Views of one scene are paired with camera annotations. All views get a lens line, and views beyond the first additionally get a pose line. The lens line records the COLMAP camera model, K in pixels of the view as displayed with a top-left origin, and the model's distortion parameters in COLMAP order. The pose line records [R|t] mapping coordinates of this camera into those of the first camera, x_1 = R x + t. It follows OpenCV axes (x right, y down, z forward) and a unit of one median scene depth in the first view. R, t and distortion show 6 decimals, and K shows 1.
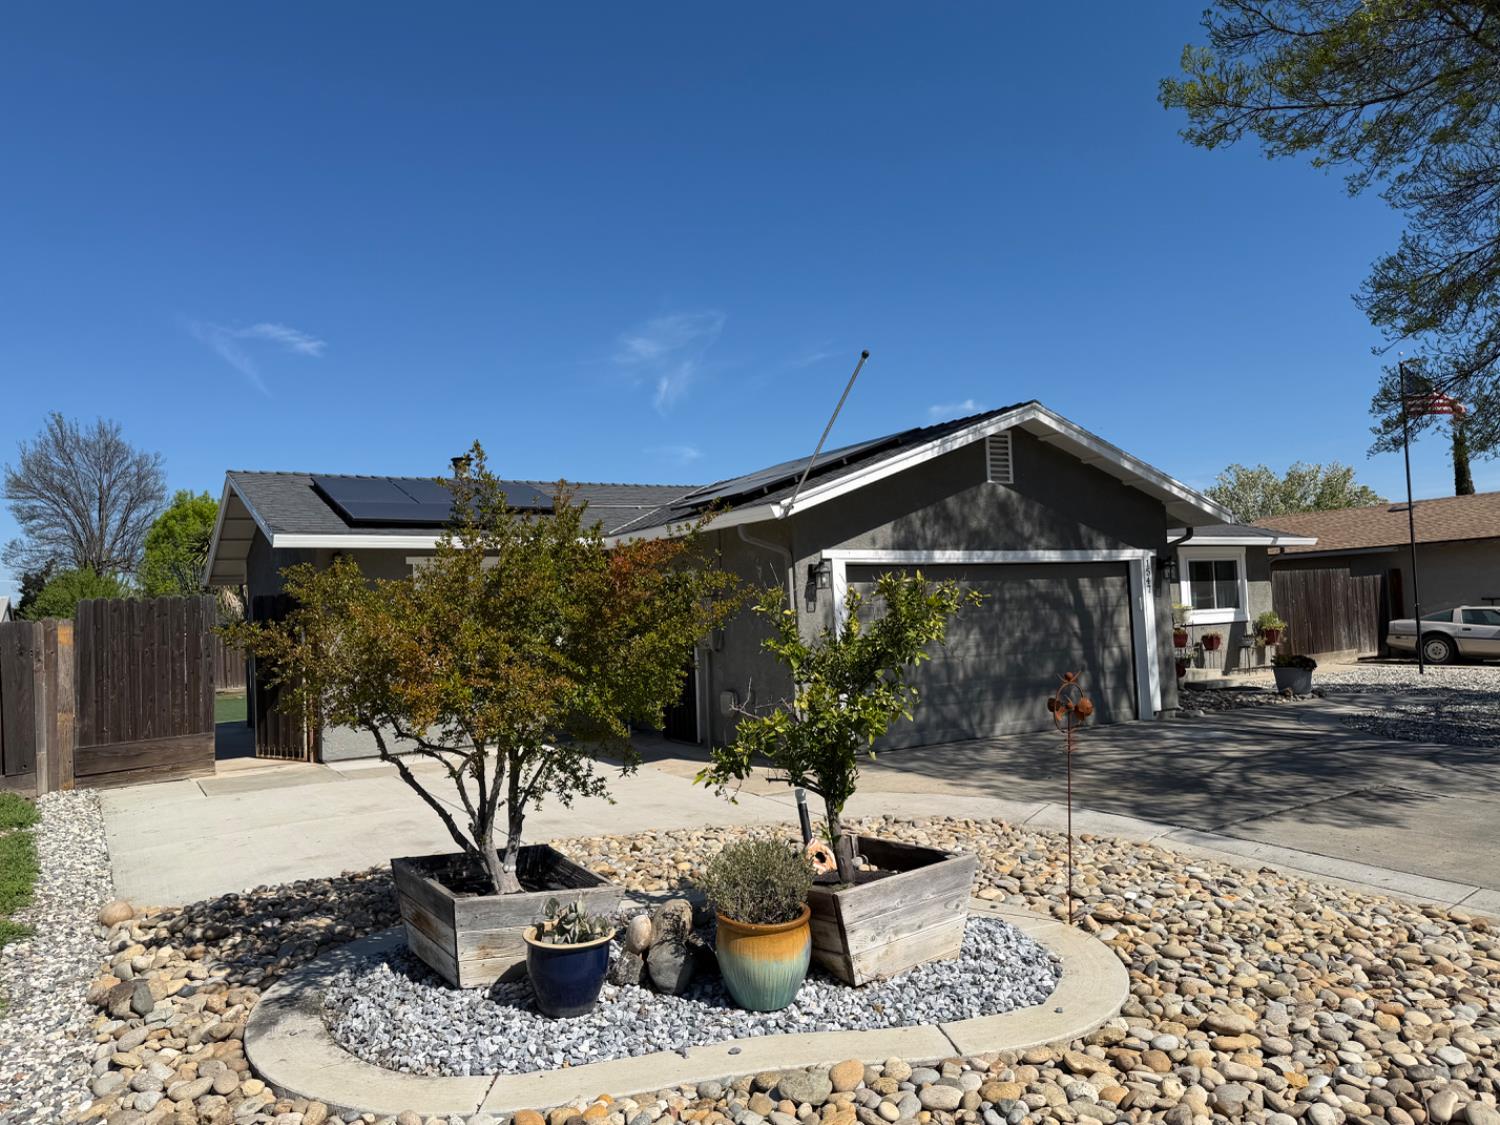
lens RADIAL K [[1054.5, 0, 751.4], [0, 1054.5, 563.1], [0, 0, 1]] dist [0.071423, -0.090613]
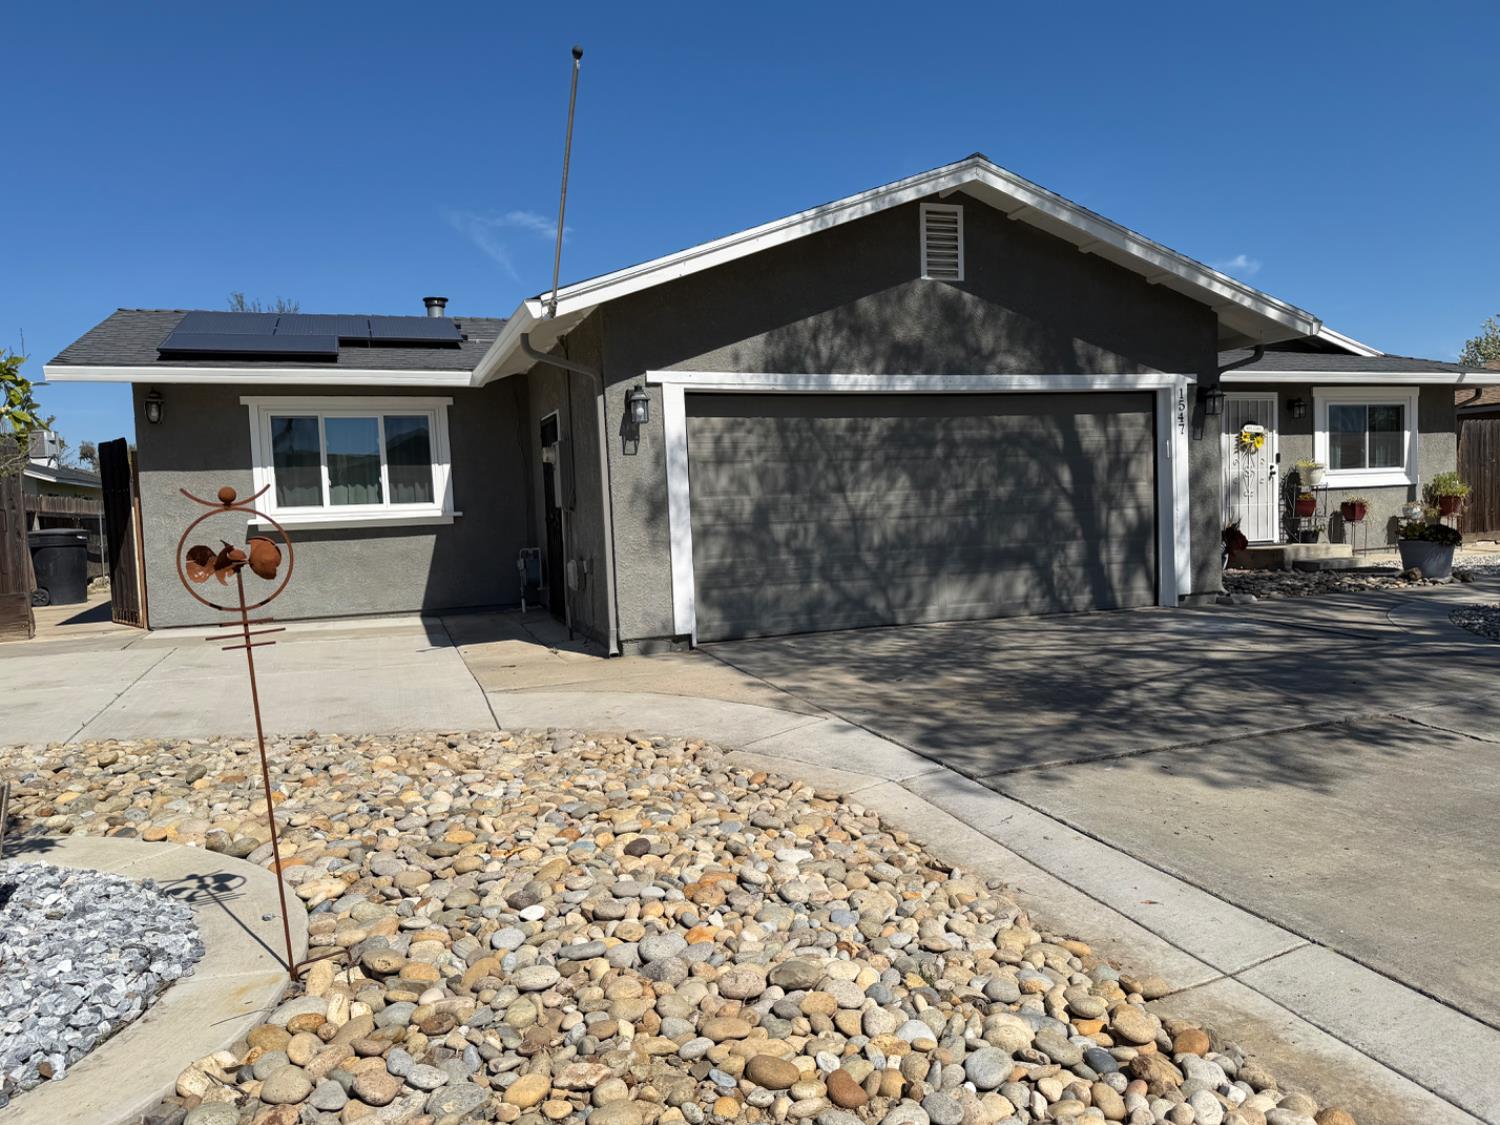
lens RADIAL K [[1047.3, 0, 749.3], [0, 1047.3, 576.3], [0, 0, 1]] dist [-0.007660, -0.000105]
pose [[0.973192, 0.022389, -0.228901, 0.259940], [0.006640, 0.992101, 0.125268, 0.034070], [0.229897, -0.123430, 0.965356, 0.233387]]
